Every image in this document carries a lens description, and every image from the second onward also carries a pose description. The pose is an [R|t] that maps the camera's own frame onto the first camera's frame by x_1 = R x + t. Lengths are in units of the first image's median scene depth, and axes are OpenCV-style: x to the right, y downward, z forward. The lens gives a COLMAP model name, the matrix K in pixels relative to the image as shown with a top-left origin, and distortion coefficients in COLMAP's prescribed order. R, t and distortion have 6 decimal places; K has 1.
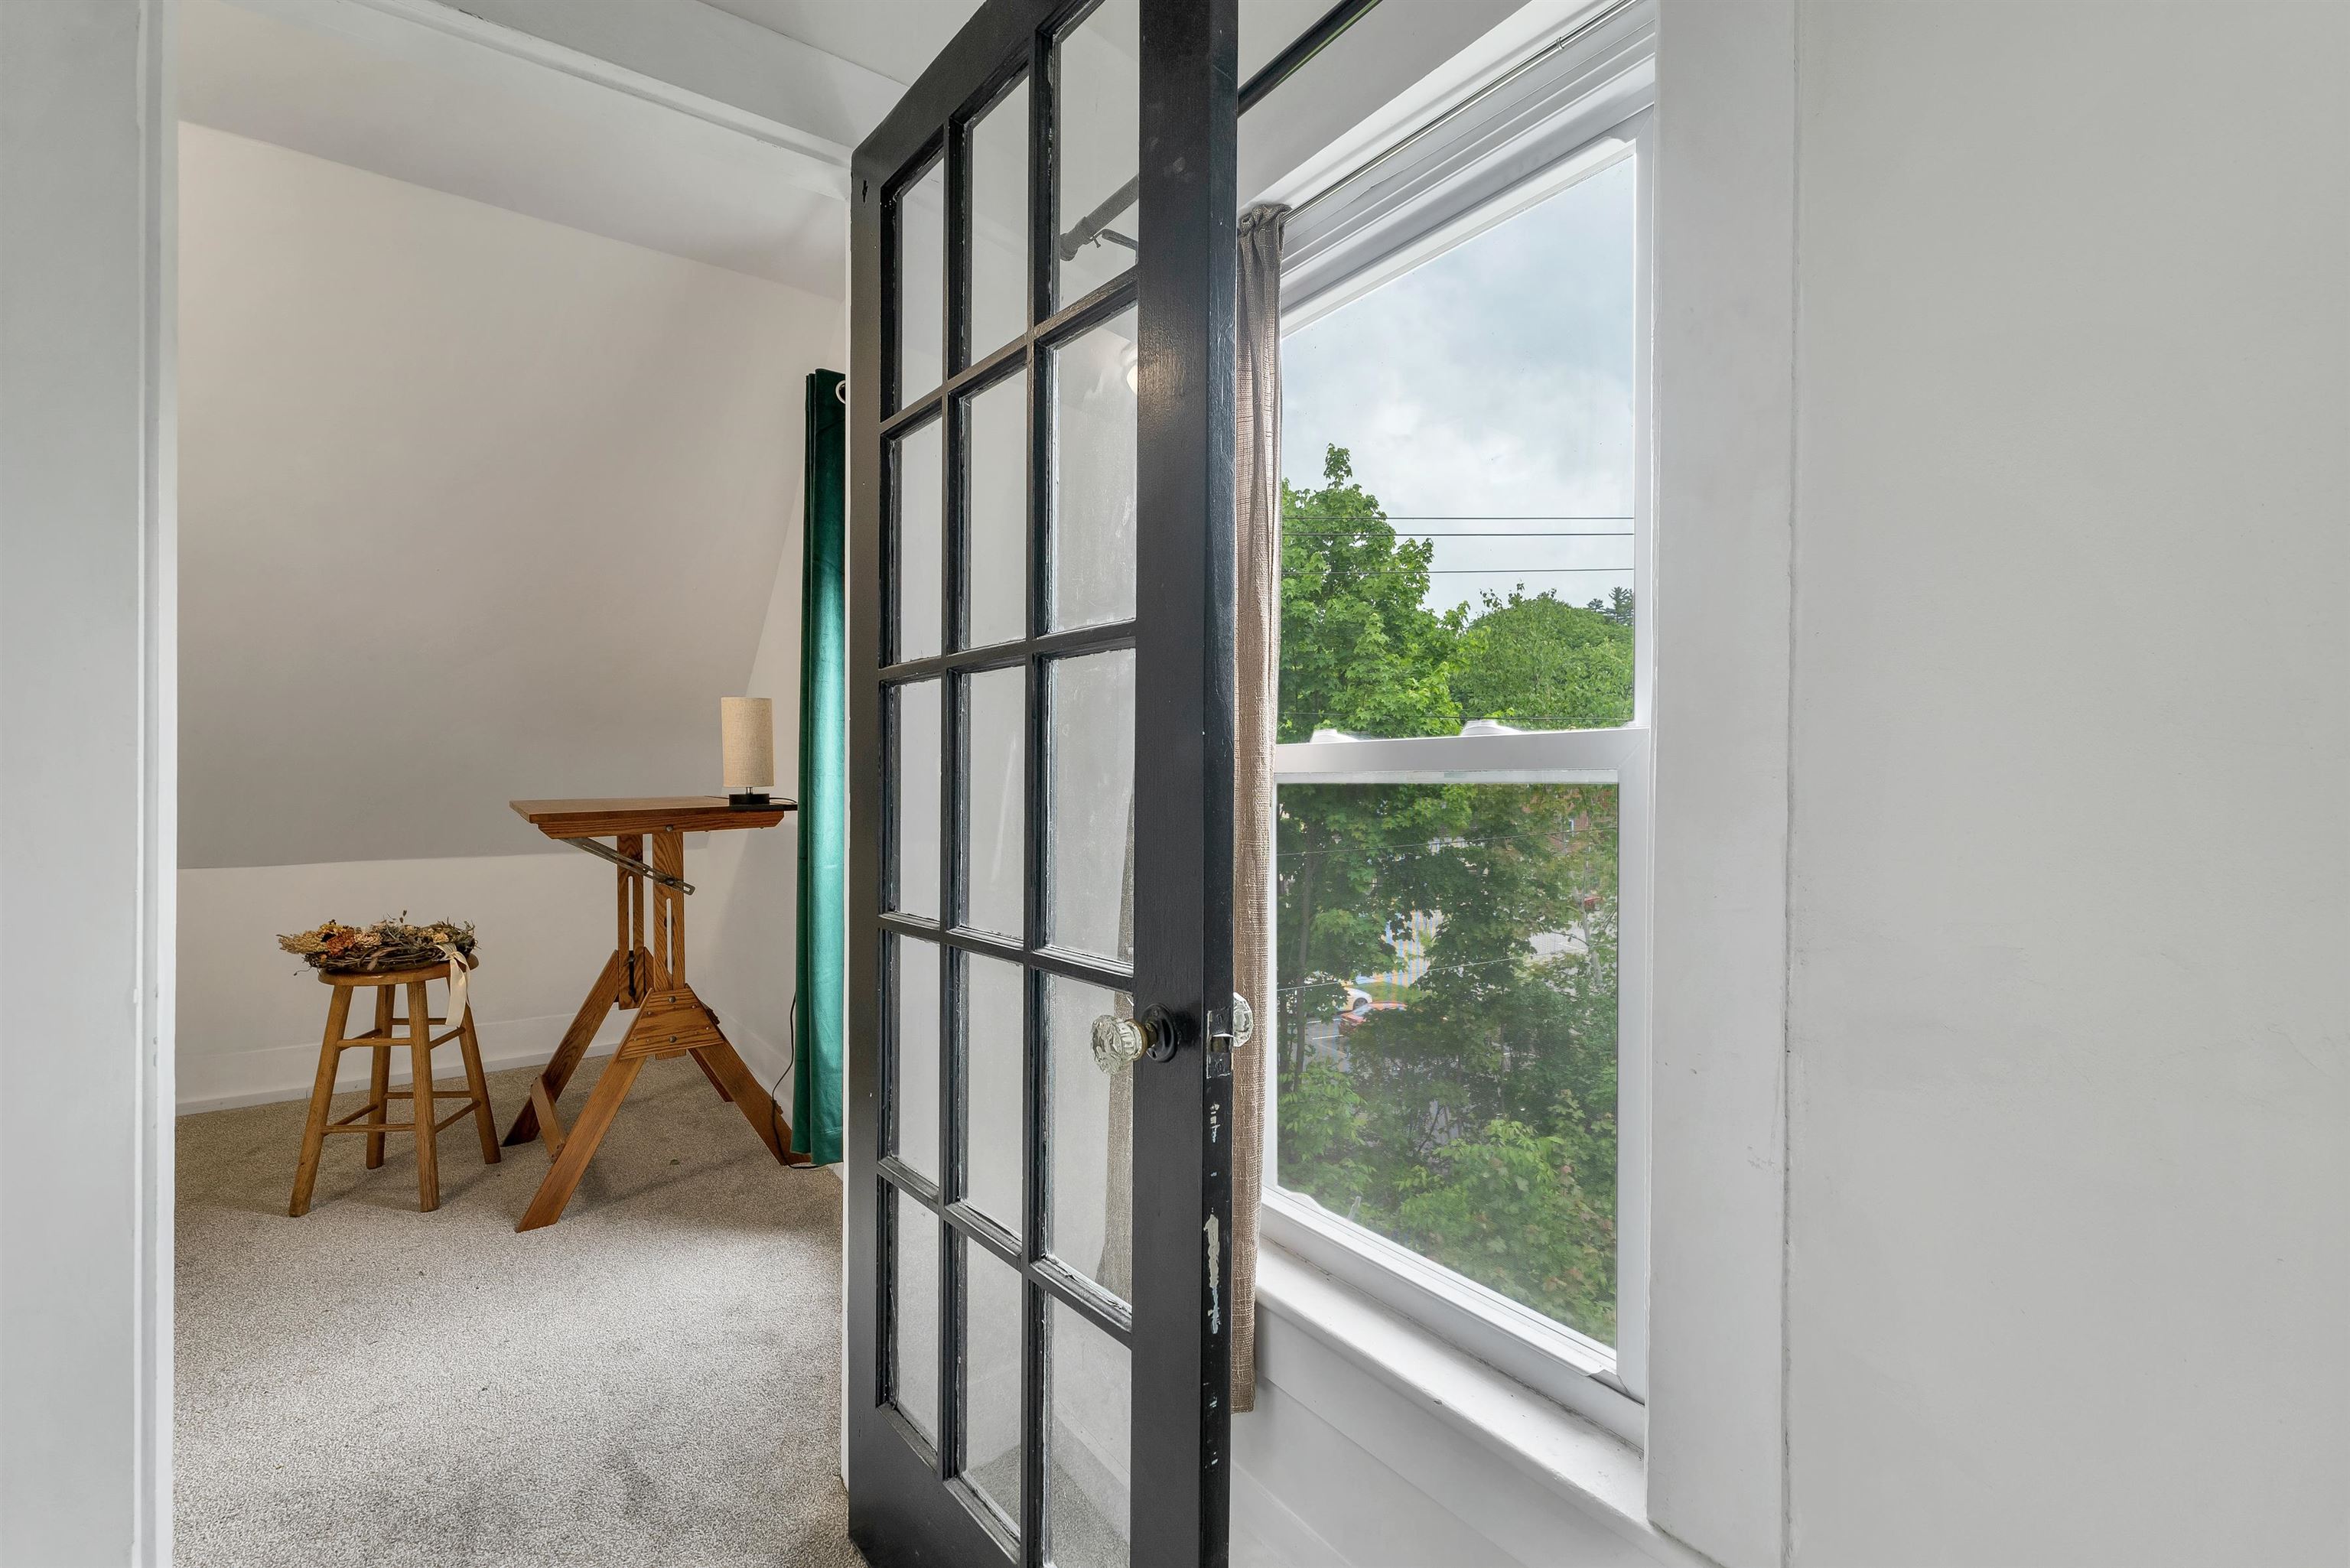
lens RADIAL K [[1049.4, 0, 1184.7], [0, 1049.4, 778.7], [0, 0, 1]] dist [0.001393, -0.000138]
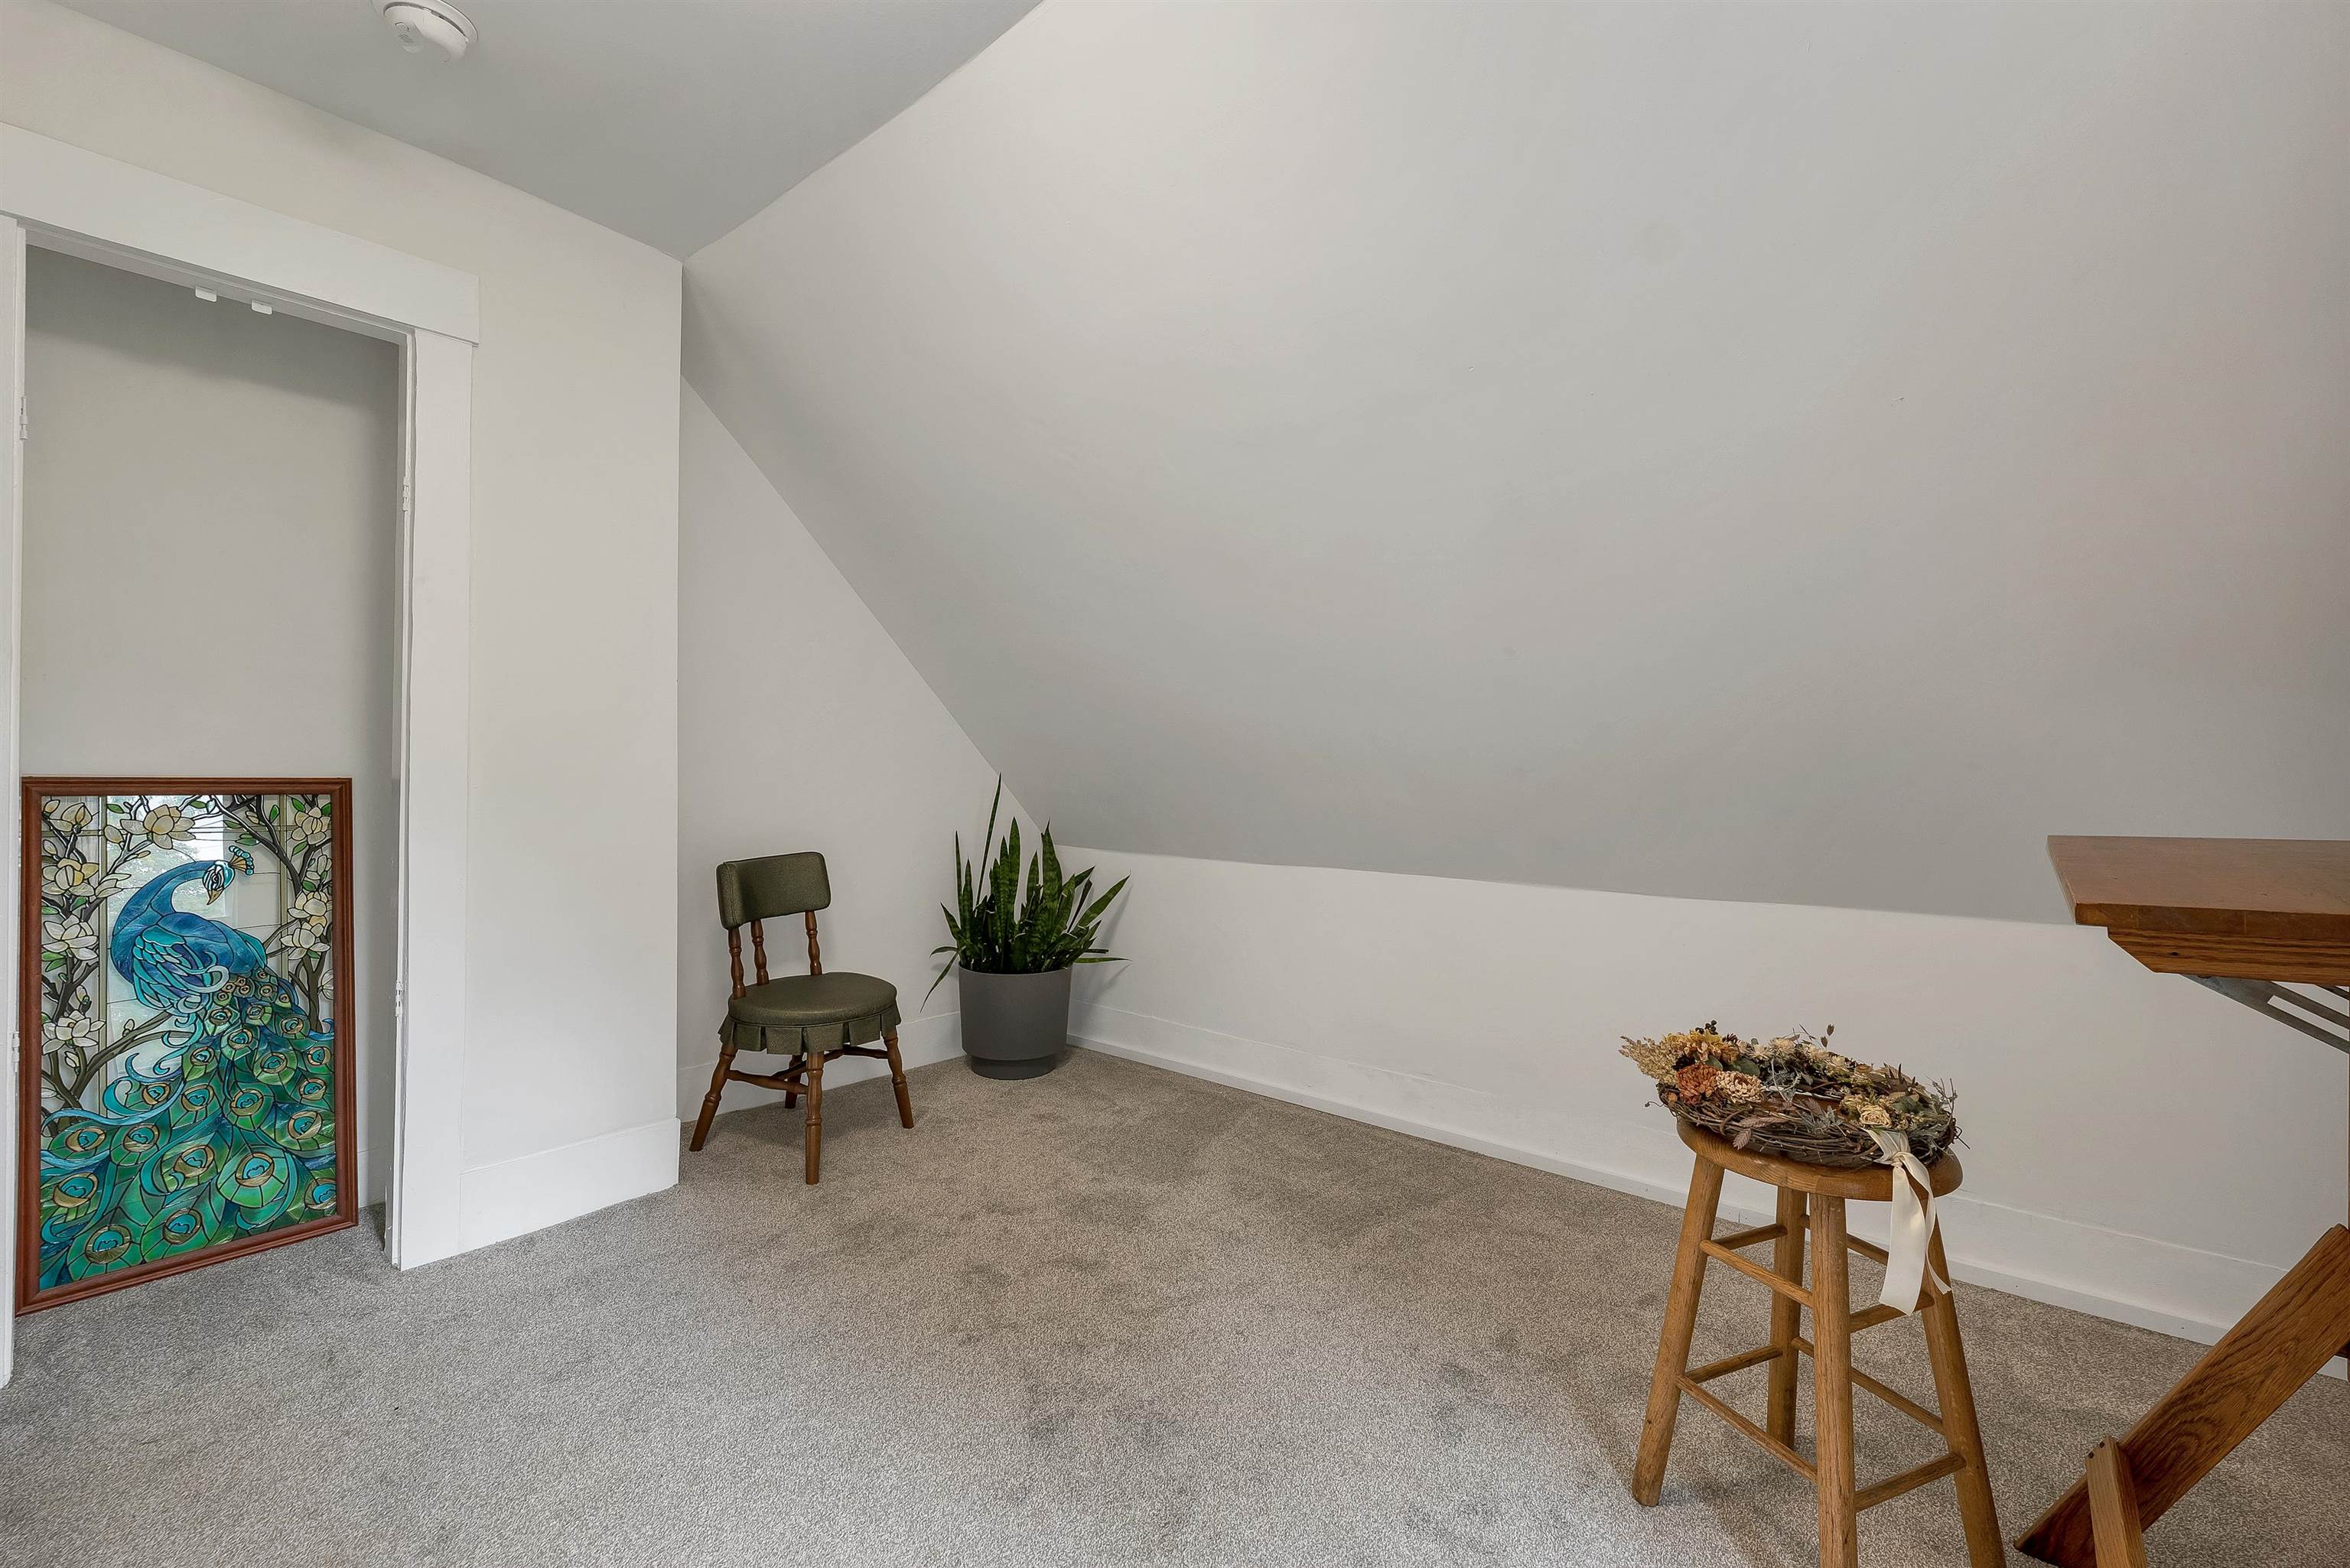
lens RADIAL K [[965.8, 0, 1188.3], [0, 965.8, 779.0], [0, 0, 1]] dist [0.000252, -0.000200]
pose [[0.244578, 0.011143, -0.969566, -0.347360], [-0.004263, 0.999937, 0.010417, -0.010016], [0.969620, 0.001585, 0.244610, 0.572444]]
